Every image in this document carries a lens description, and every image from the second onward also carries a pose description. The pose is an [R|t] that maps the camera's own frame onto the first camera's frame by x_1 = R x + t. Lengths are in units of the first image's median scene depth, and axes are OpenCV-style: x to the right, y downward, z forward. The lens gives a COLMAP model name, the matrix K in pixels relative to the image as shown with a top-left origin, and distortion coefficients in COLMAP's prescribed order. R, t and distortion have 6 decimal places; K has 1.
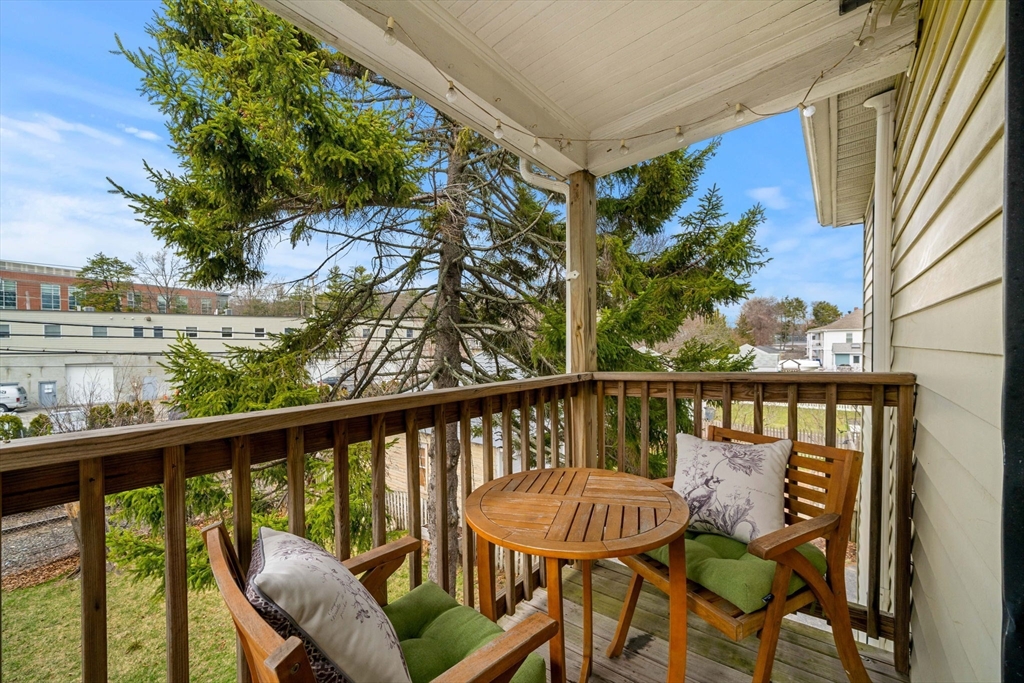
lens RADIAL K [[439.4, 0, 512.0], [0, 439.4, 341.5], [0, 0, 1]] dist [0.002233, -0.000387]
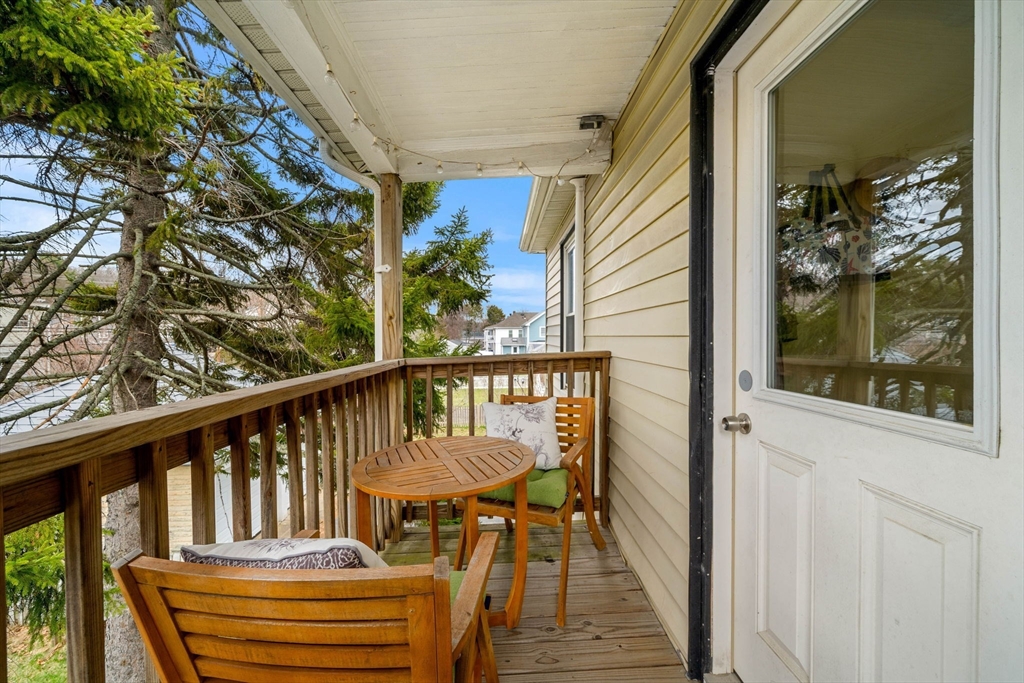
lens RADIAL K [[464.8, 0, 513.0], [0, 464.8, 331.1], [0, 0, 1]] dist [0.020688, 0.000048]
pose [[0.713721, 0.016732, 0.700230, -0.434451], [-0.003758, 0.999792, -0.020059, 0.022933], [-0.700420, 0.011685, 0.713635, -0.028031]]
